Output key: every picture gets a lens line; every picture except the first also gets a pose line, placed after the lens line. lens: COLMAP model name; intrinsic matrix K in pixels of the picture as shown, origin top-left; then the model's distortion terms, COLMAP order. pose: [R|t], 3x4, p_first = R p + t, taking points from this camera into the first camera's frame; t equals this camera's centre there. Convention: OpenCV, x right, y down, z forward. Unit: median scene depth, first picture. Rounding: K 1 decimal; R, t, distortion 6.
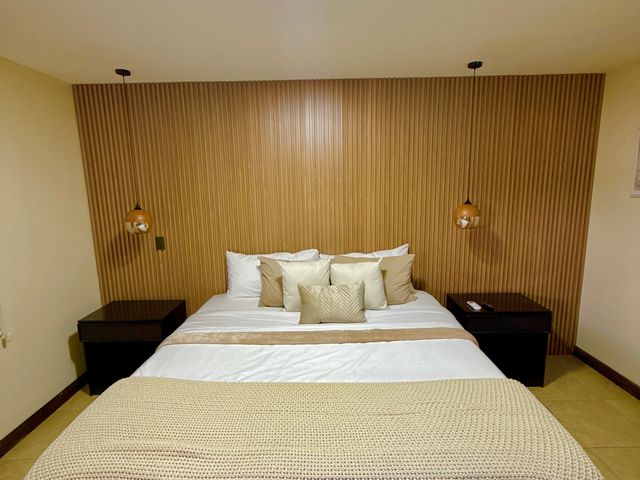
lens RADIAL K [[337.2, 0, 320.0], [0, 337.2, 240.0], [0, 0, 1]] dist [-0.004333, 0.001732]
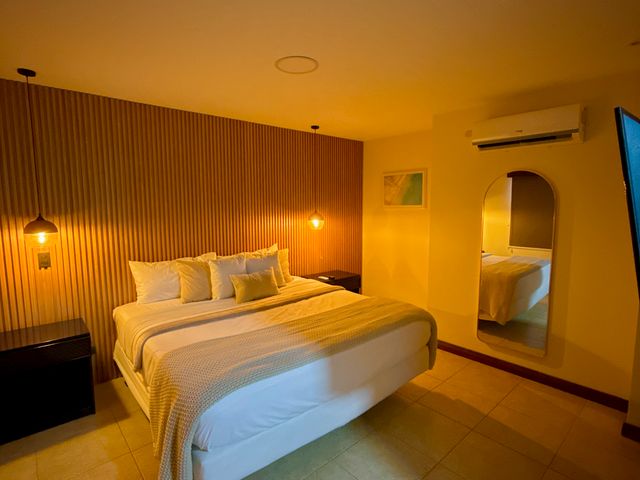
lens RADIAL K [[337.2, 0, 320.0], [0, 337.2, 240.0], [0, 0, 1]] dist [-0.004333, 0.001732]
pose [[0.747046, -0.056166, 0.662395, -0.608394], [0.102392, 0.994256, -0.031171, 0.070604], [-0.656840, 0.091110, 0.748506, -0.173116]]
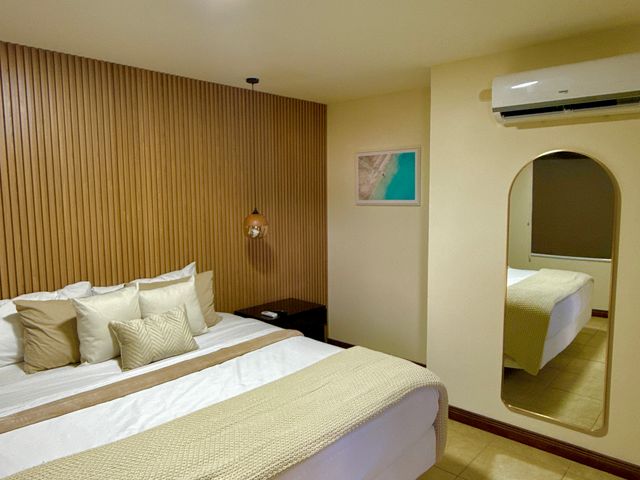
lens RADIAL K [[471.1, 0, 320.0], [0, 471.1, 240.0], [0, 0, 1]] dist [0.006378, -0.002907]
pose [[0.667564, -0.064414, 0.741761, -0.498384], [0.121795, 0.992278, -0.023443, 0.028065], [-0.734523, 0.105993, 0.670255, -0.074828]]
